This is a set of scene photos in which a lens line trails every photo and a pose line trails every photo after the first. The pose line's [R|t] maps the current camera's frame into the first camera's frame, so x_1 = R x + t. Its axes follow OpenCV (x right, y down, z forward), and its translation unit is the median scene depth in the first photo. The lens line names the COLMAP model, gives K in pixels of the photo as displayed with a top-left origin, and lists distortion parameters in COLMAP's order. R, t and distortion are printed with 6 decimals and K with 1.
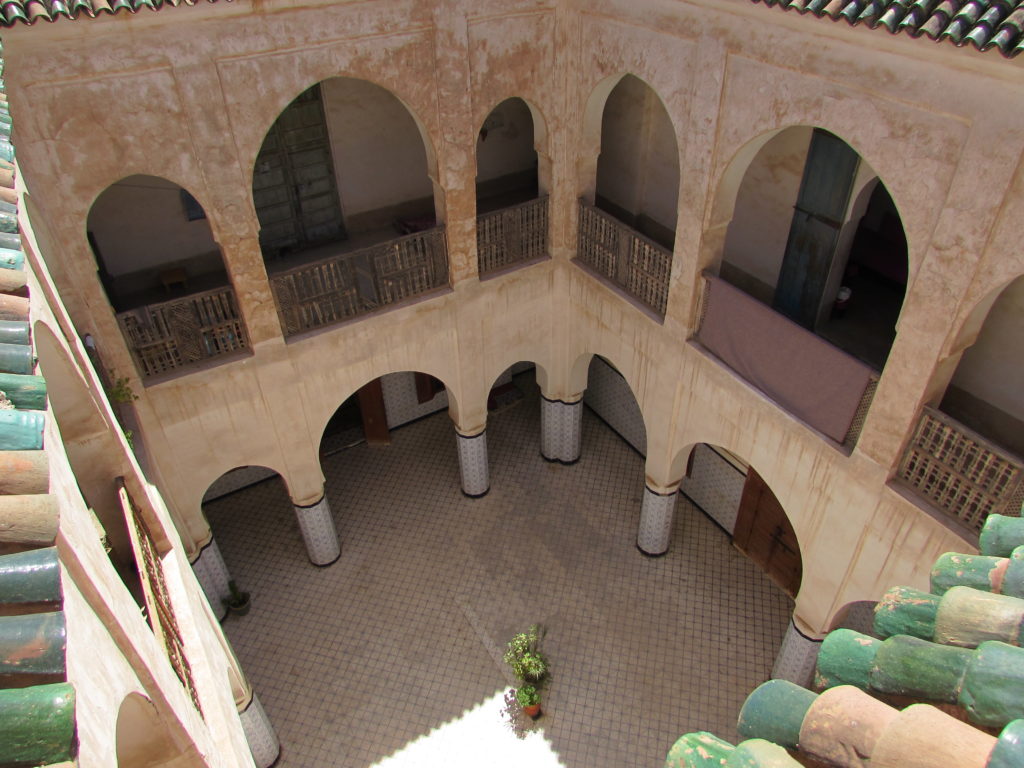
lens RADIAL K [[718.1, 0, 511.2], [0, 718.1, 380.7], [0, 0, 1]] dist [-0.045041, 0.016505]
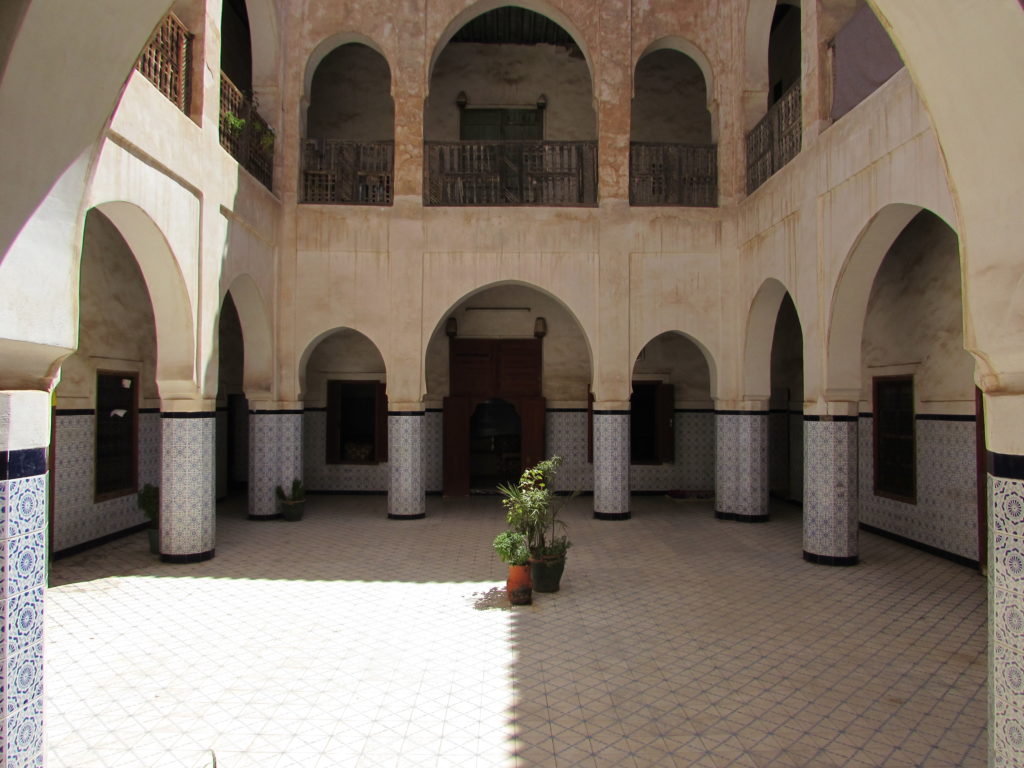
lens RADIAL K [[718.1, 0, 511.2], [0, 718.1, 380.7], [0, 0, 1]] dist [-0.045041, 0.016505]
pose [[0.859497, 0.014322, -0.510940, 0.354195], [-0.332043, 0.775612, -0.536818, 0.691145], [0.388603, 0.631048, 0.671391, 0.501242]]
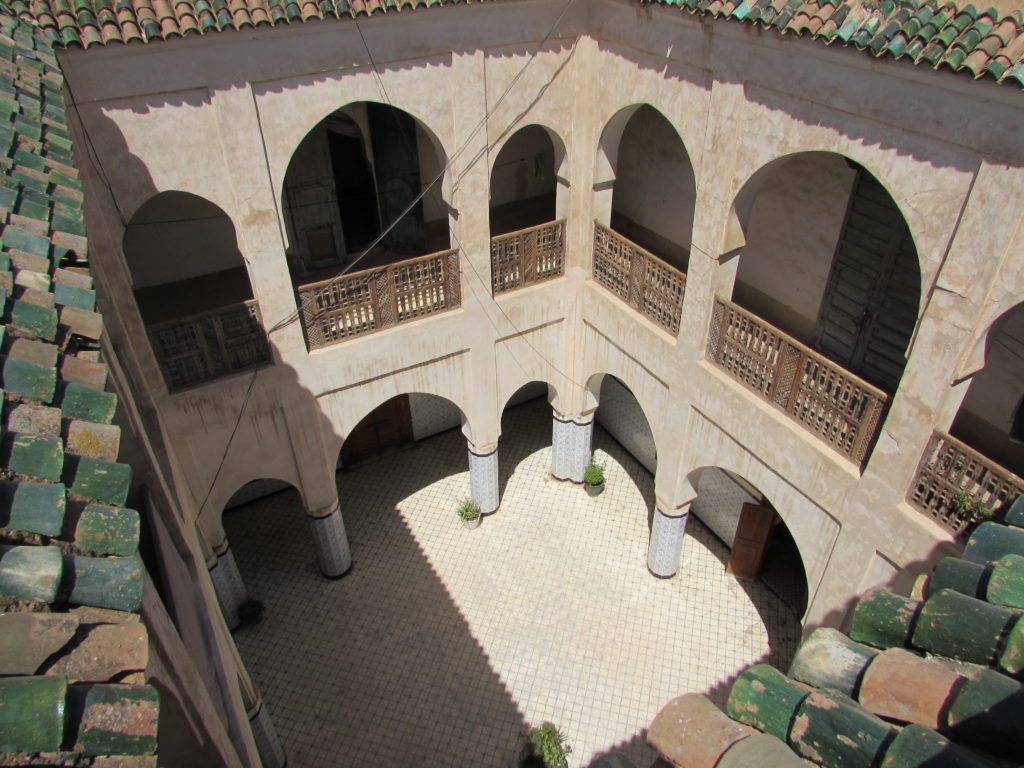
lens RADIAL K [[718.1, 0, 511.2], [0, 718.1, 380.7], [0, 0, 1]] dist [-0.045041, 0.016505]
pose [[-0.999263, 0.010156, 0.037014, 0.026867], [0.038377, 0.280021, 0.959227, -0.659583], [-0.000622, 0.959940, -0.280204, 0.838150]]
